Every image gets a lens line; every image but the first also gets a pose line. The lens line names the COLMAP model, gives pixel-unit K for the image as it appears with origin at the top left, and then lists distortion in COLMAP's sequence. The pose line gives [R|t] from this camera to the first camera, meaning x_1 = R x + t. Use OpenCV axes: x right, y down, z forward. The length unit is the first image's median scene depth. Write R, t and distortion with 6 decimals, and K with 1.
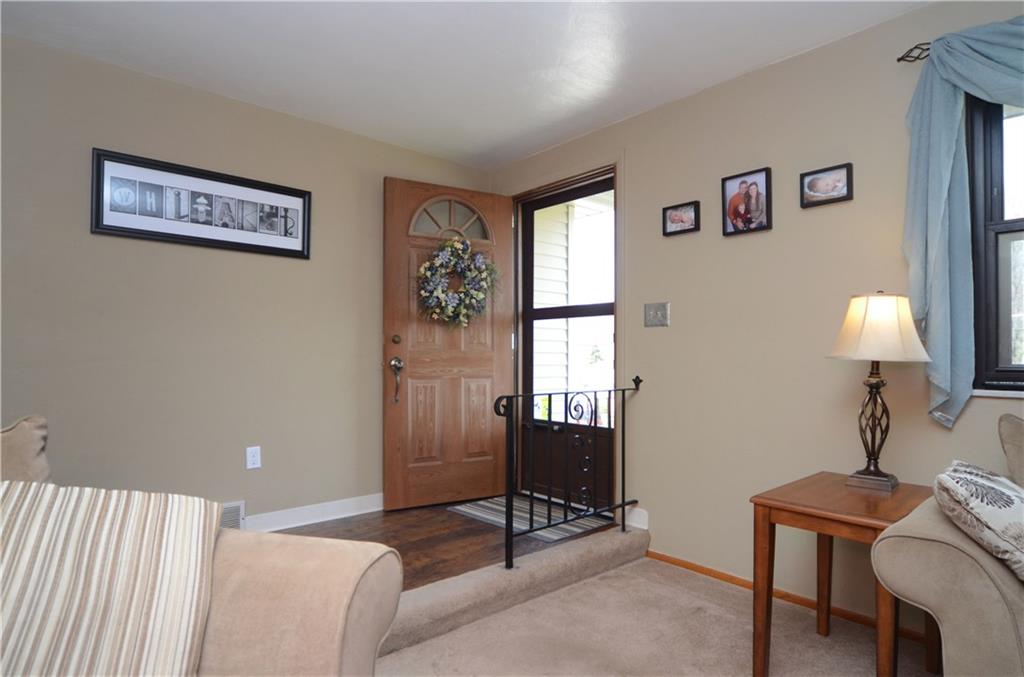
lens RADIAL K [[559.6, 0, 513.4], [0, 559.6, 338.2], [0, 0, 1]] dist [-0.002156, 0.004862]
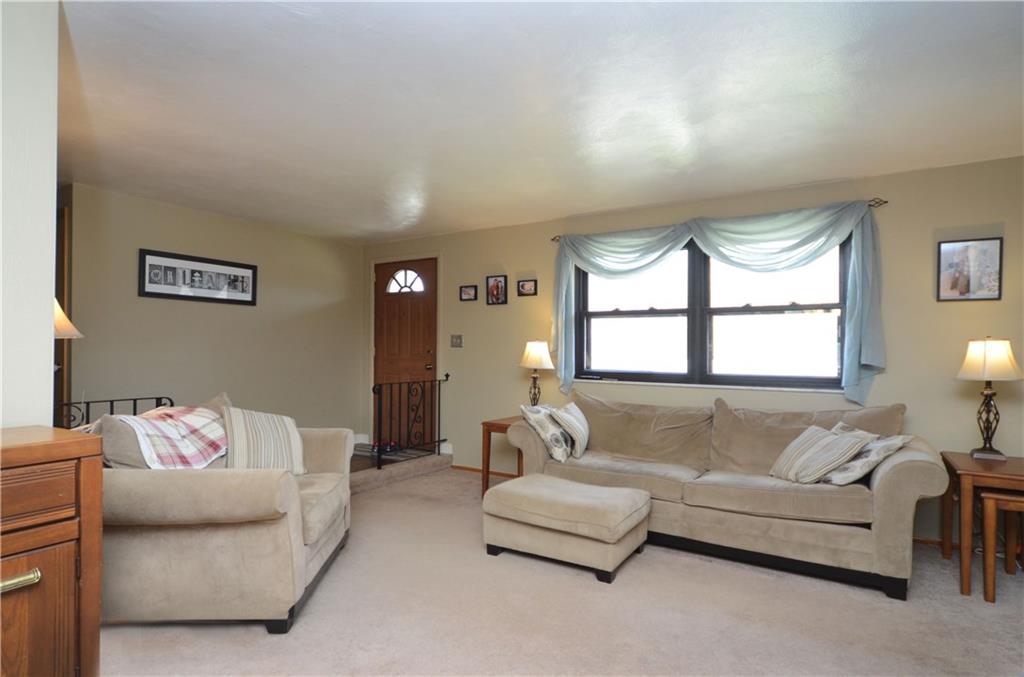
lens RADIAL K [[559.6, 0, 497.8], [0, 559.6, 339.7], [0, 0, 1]] dist [-0.002156, 0.004862]
pose [[0.969819, 0.004270, 0.243788, -0.076384], [-0.009669, 0.999734, 0.020954, -0.090852], [-0.243633, -0.022679, 0.969602, -0.912687]]
